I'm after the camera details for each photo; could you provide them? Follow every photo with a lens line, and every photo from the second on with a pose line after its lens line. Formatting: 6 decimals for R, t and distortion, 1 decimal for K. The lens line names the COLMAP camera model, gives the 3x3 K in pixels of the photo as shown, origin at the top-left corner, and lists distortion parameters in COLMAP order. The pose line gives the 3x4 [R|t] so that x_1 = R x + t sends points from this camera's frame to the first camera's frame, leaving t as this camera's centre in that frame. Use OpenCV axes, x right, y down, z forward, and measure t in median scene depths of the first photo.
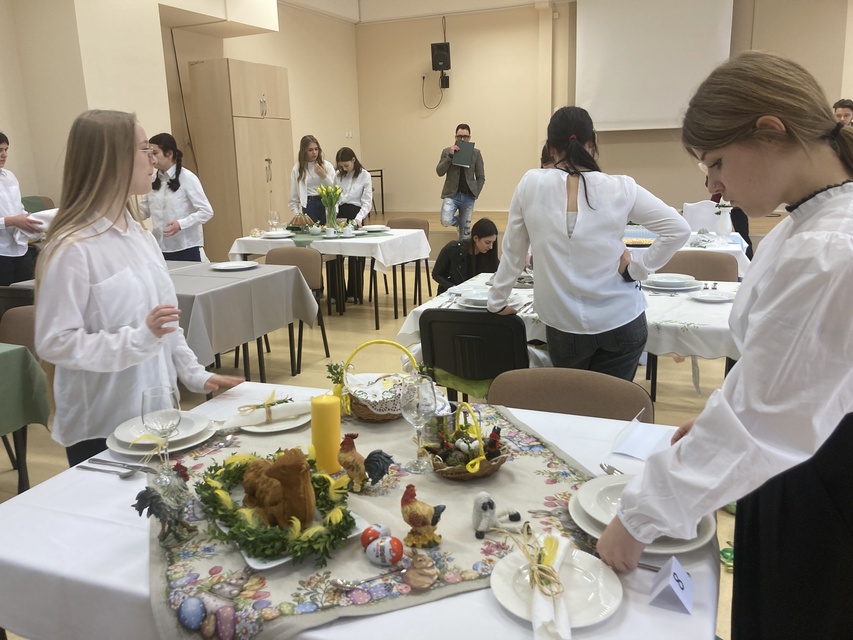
lens RADIAL K [[691.6, 0, 426.3], [0, 691.6, 344.2], [0, 0, 1]] dist [0.002026, -0.003153]
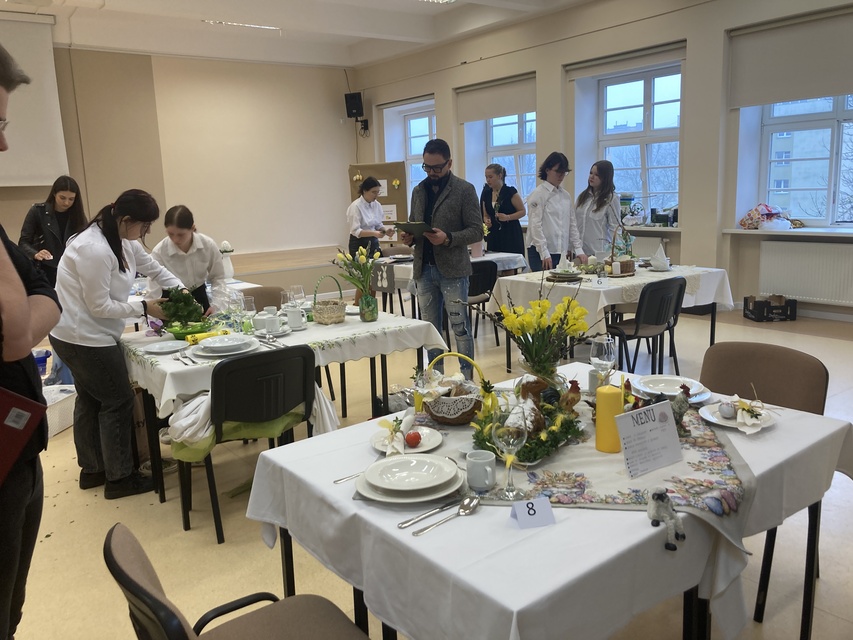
lens RADIAL K [[702.5, 0, 416.6], [0, 702.5, 322.2], [0, 0, 1]] dist [0.011343, -0.011018]
pose [[0.493053, -0.154632, 0.856147, -0.316156], [0.256847, 0.966087, 0.026571, -0.026272], [-0.831221, 0.206798, 0.516049, 0.127329]]
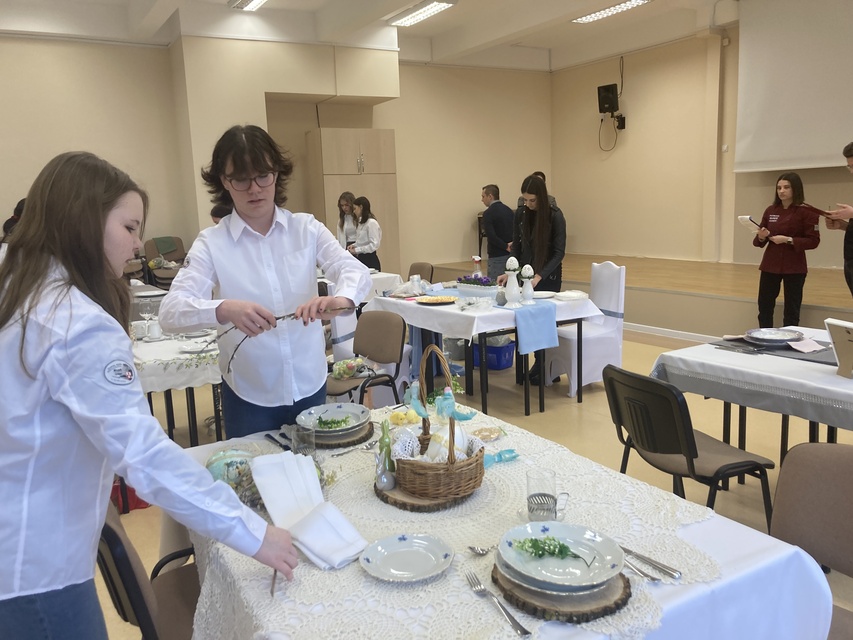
lens RADIAL K [[702.5, 0, 416.6], [0, 702.5, 322.2], [0, 0, 1]] dist [0.011343, -0.011018]
pose [[0.813076, 0.095240, -0.574314, 0.715619], [-0.138119, 0.989918, -0.031380, -0.070441], [0.565536, 0.104838, 0.818033, 0.142747]]
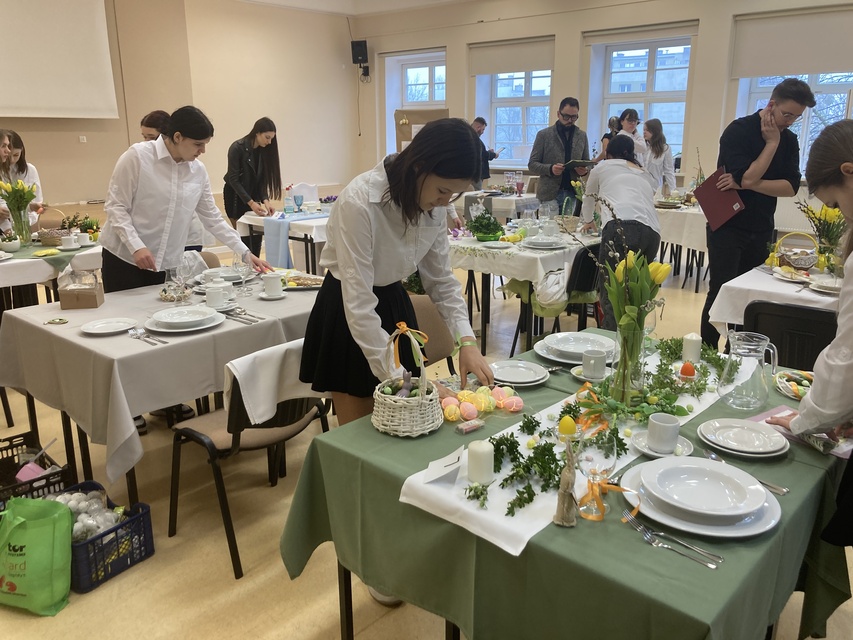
lens RADIAL K [[696.3, 0, 426.5], [0, 696.3, 320.0], [0, 0, 1]] dist [0.009166, 0.007650]
pose [[0.316425, -0.221100, 0.922491, -0.673838], [0.248310, 0.957857, 0.144403, -0.089703], [-0.915542, 0.183371, 0.357991, 0.381393]]
